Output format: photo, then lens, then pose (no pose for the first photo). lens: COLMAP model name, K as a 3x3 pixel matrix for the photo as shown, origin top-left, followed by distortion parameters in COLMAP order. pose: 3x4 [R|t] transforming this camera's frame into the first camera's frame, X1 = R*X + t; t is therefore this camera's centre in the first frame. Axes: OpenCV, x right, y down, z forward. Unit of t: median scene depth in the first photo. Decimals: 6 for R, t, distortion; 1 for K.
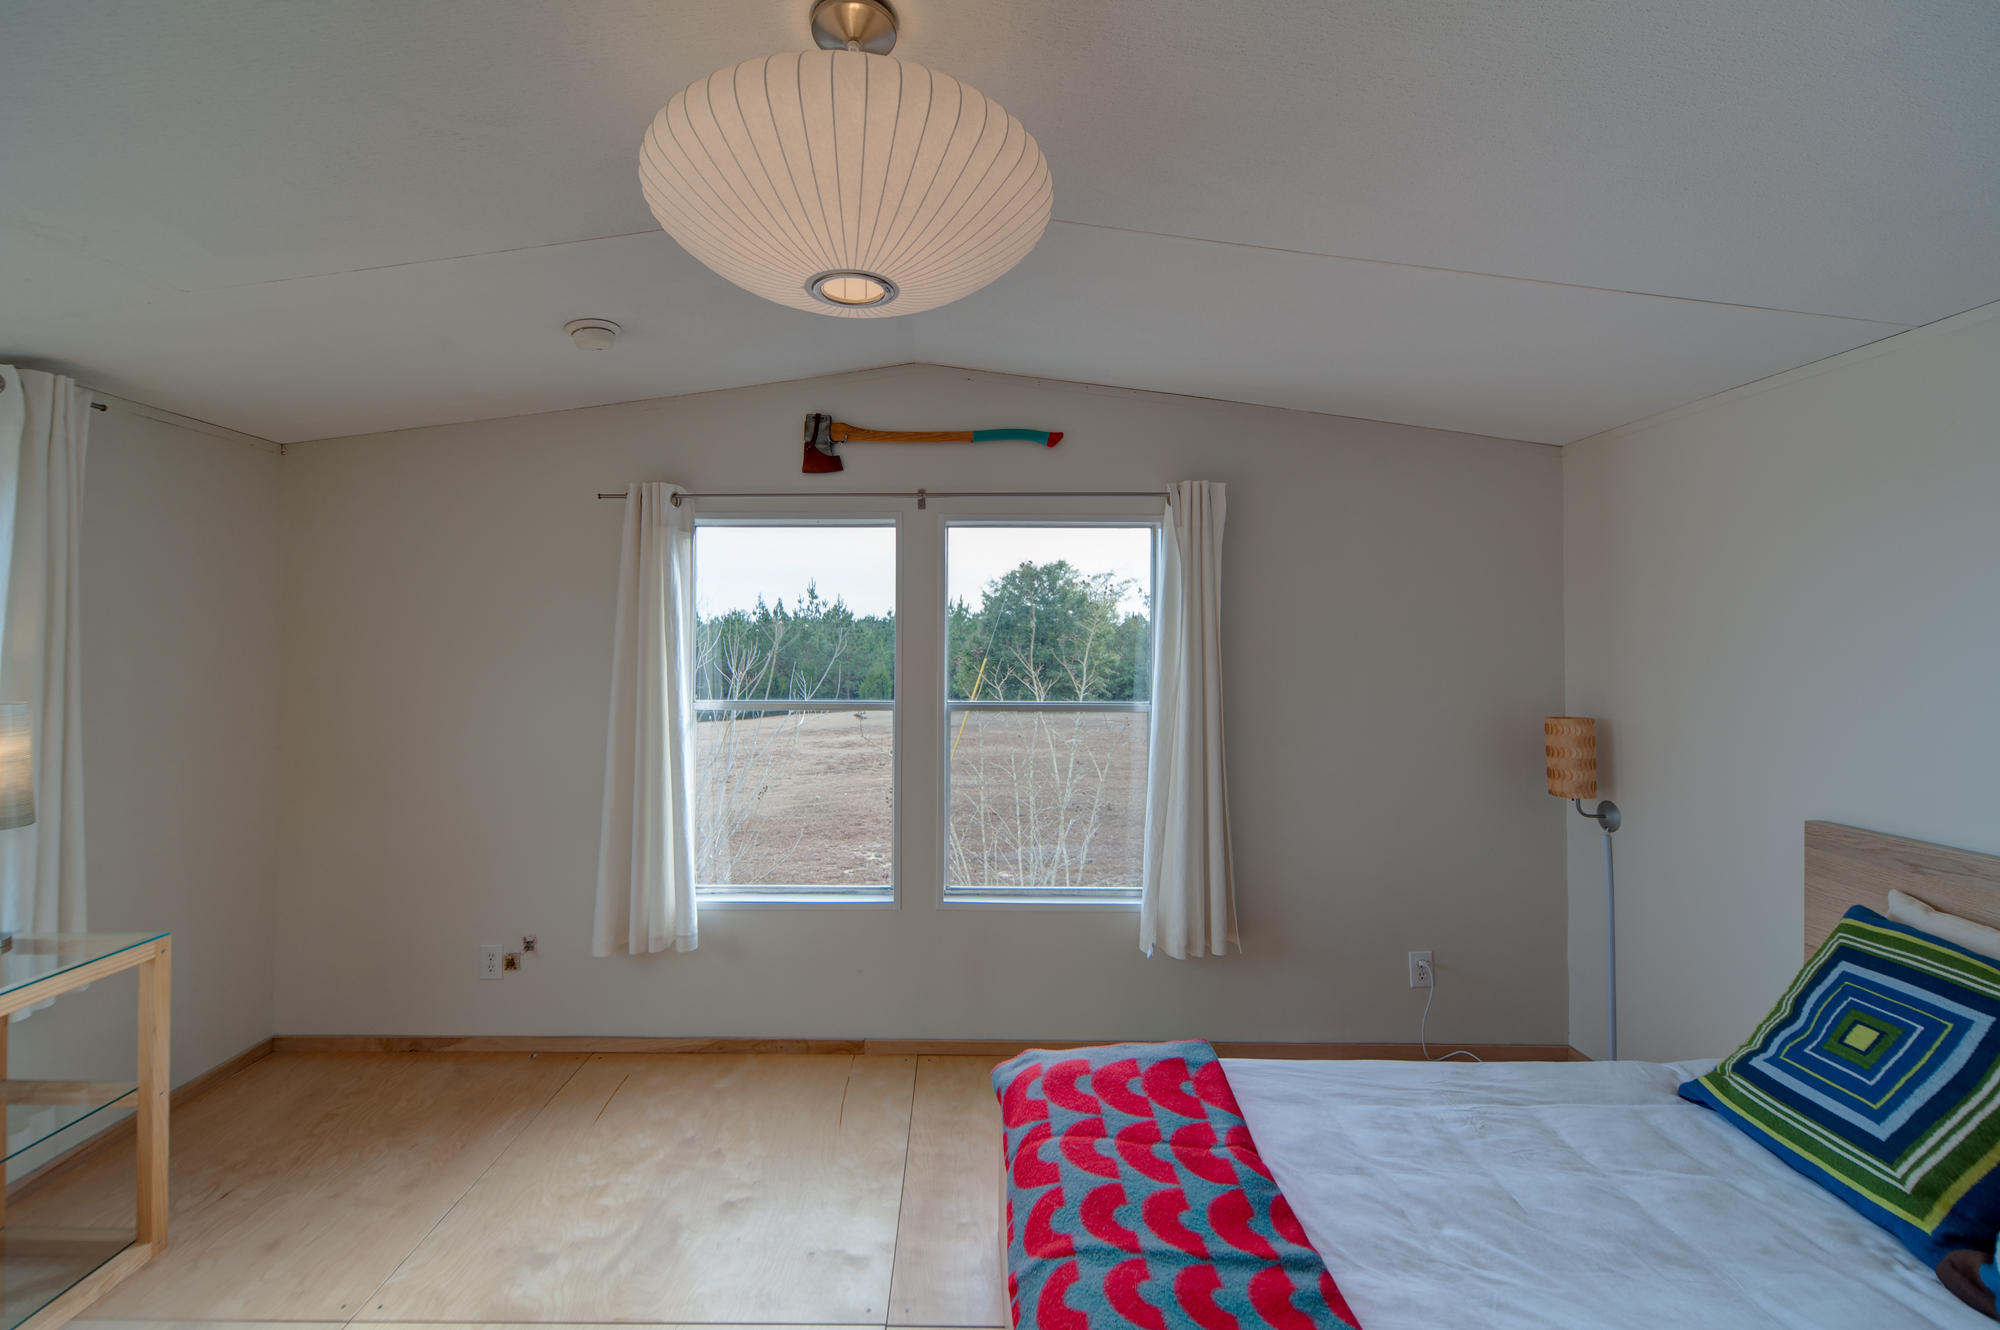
lens RADIAL K [[840.3, 0, 975.1], [0, 840.3, 623.2], [0, 0, 1]] dist [-0.001007, -0.000303]
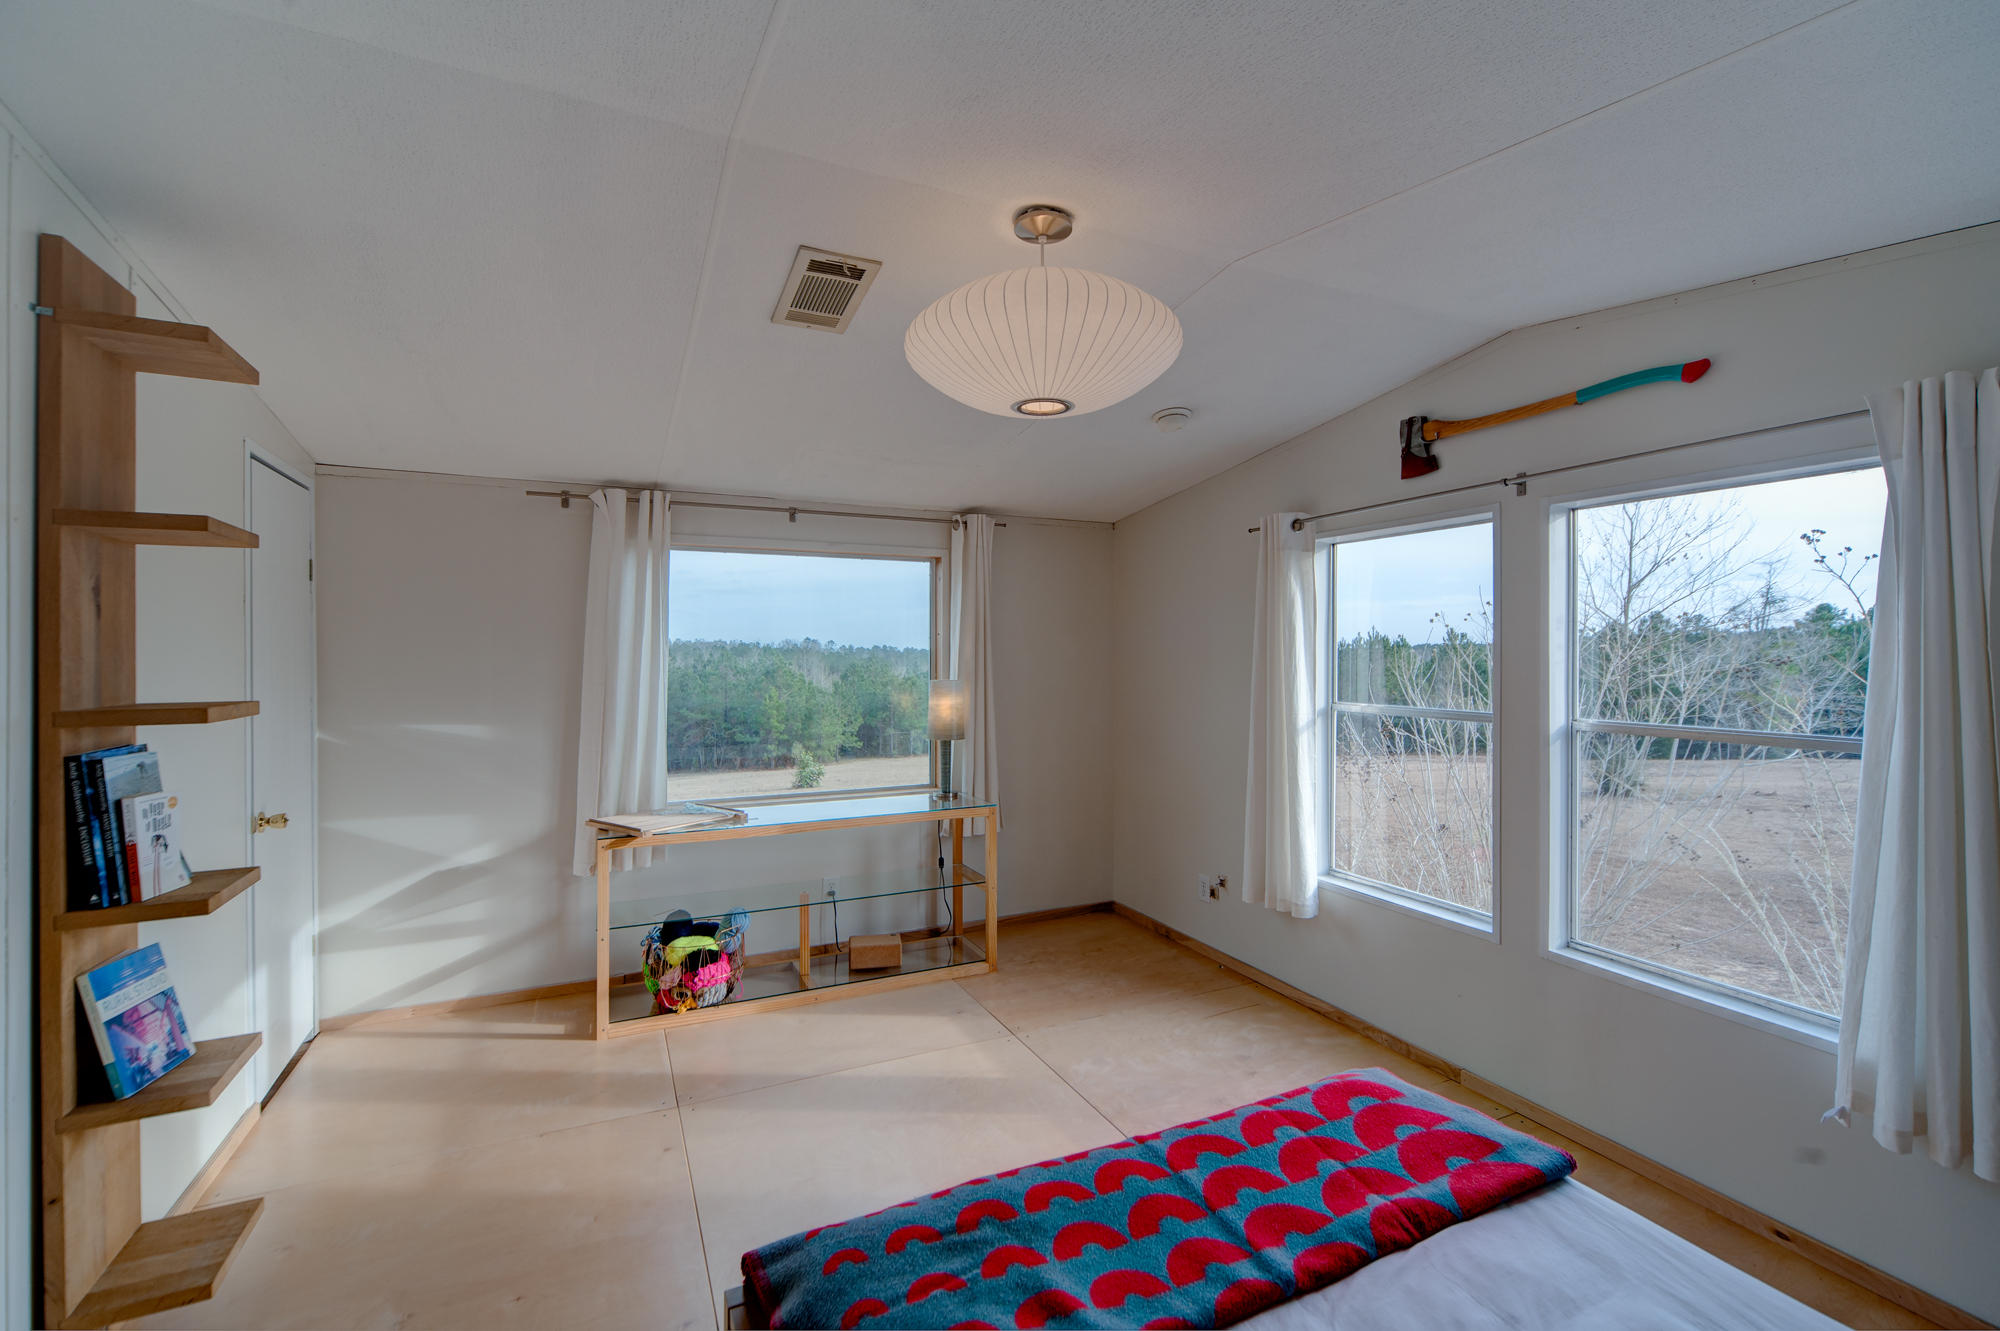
lens RADIAL K [[856.4, 0, 1004.6], [0, 856.4, 645.2], [0, 0, 1]] dist [-0.000043, -0.000106]
pose [[0.433342, -0.009136, -0.901183, 0.535674], [0.022782, 0.999740, 0.000820, 0.007140], [0.900941, -0.020886, 0.433438, 0.133155]]
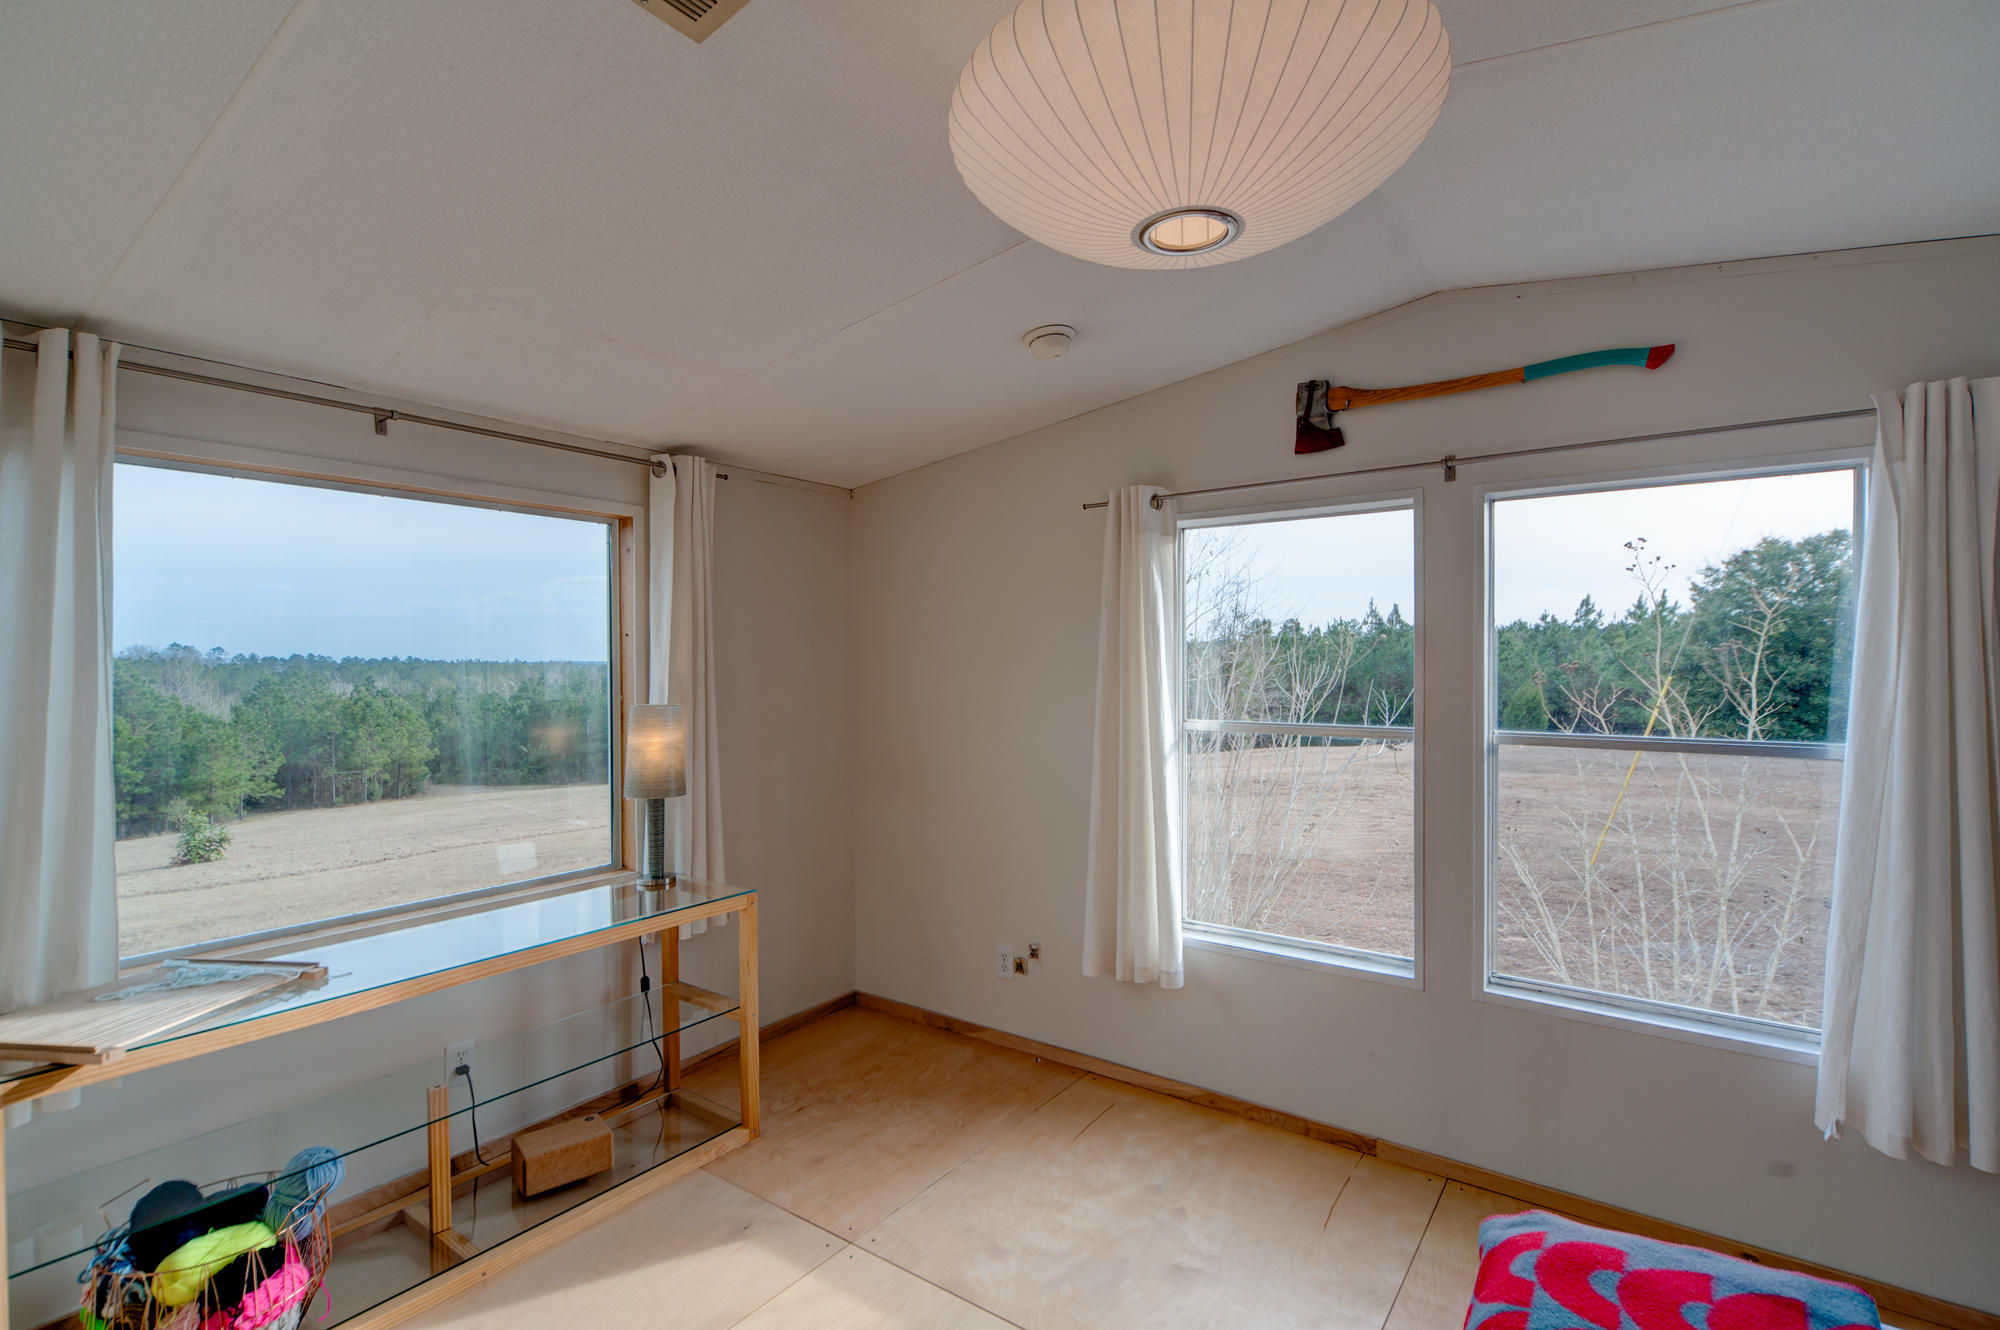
lens RADIAL K [[945.7, 0, 1000.0], [0, 945.7, 665.0], [0, 0, 1]] dist [0.000028, -0.001007]
pose [[0.810057, -0.002716, -0.586345, 0.116907], [0.020911, 0.999487, 0.024259, 0.003315], [0.585978, -0.031912, 0.809698, 0.052724]]
